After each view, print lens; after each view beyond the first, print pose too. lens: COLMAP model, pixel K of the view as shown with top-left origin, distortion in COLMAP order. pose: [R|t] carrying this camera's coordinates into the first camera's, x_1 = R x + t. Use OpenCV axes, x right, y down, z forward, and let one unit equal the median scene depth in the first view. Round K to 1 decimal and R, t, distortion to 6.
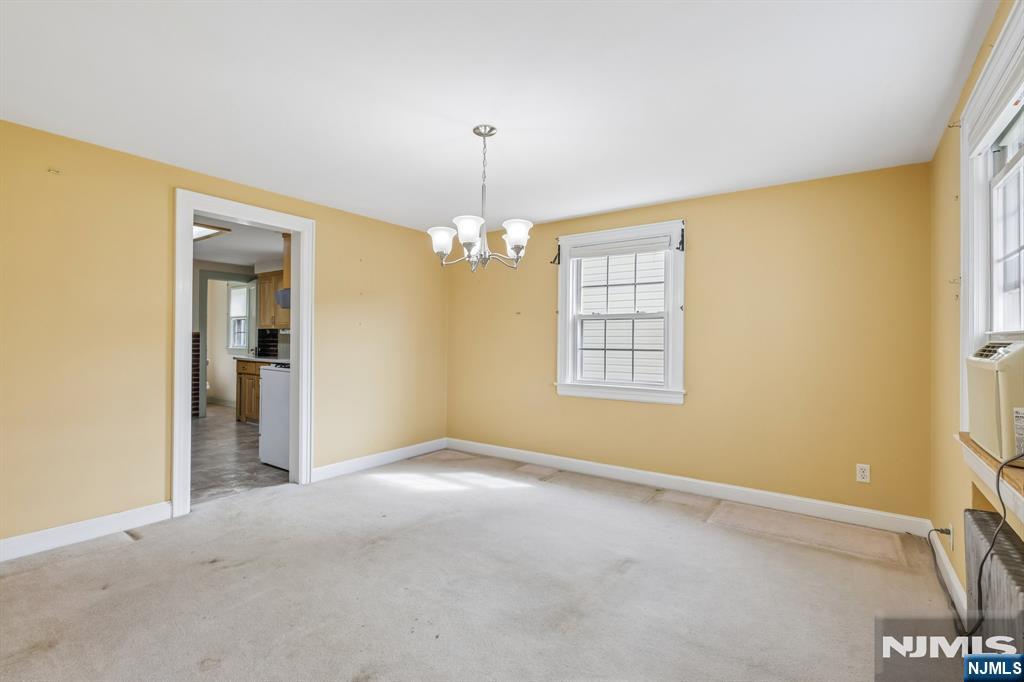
lens RADIAL K [[470.2, 0, 513.7], [0, 470.2, 338.9], [0, 0, 1]] dist [-0.003618, 0.000429]
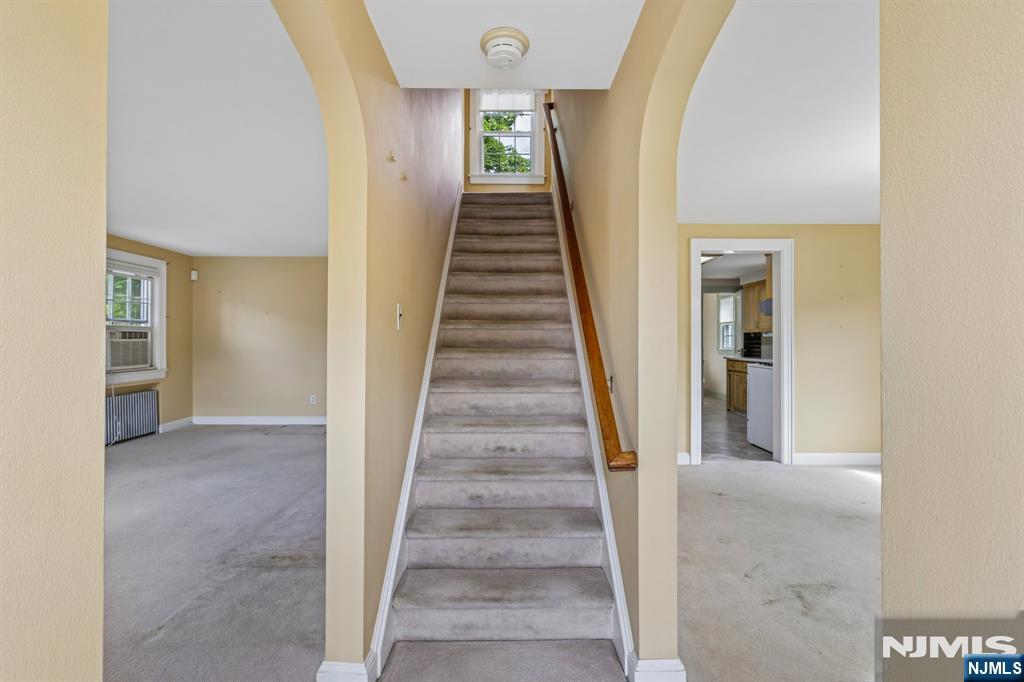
lens RADIAL K [[470.2, 0, 513.7], [0, 470.2, 338.9], [0, 0, 1]] dist [-0.003618, 0.000429]
pose [[0.583579, -0.010398, -0.811990, 0.077157], [0.006744, 0.999946, -0.007958, -0.000720], [0.812029, -0.000832, 0.583617, -0.162544]]
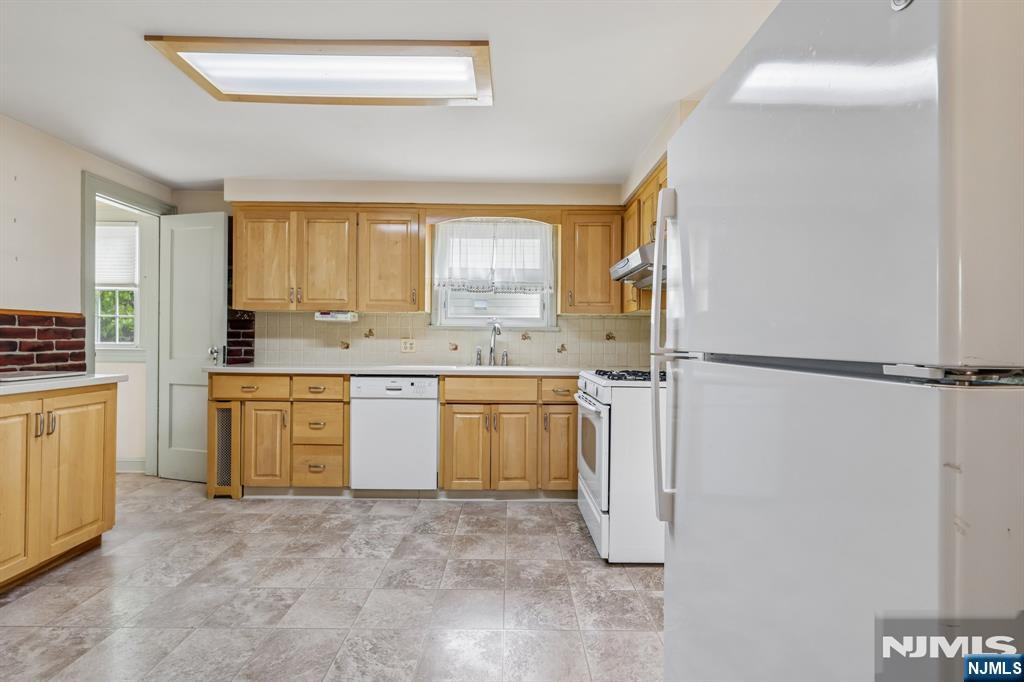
lens RADIAL K [[470.2, 0, 513.7], [0, 470.2, 338.9], [0, 0, 1]] dist [-0.003618, 0.000429]
pose [[0.809796, -0.003219, 0.586703, -0.761602], [-0.003897, 0.999933, 0.010864, 0.004350], [-0.586699, -0.011084, 0.809729, 0.522601]]
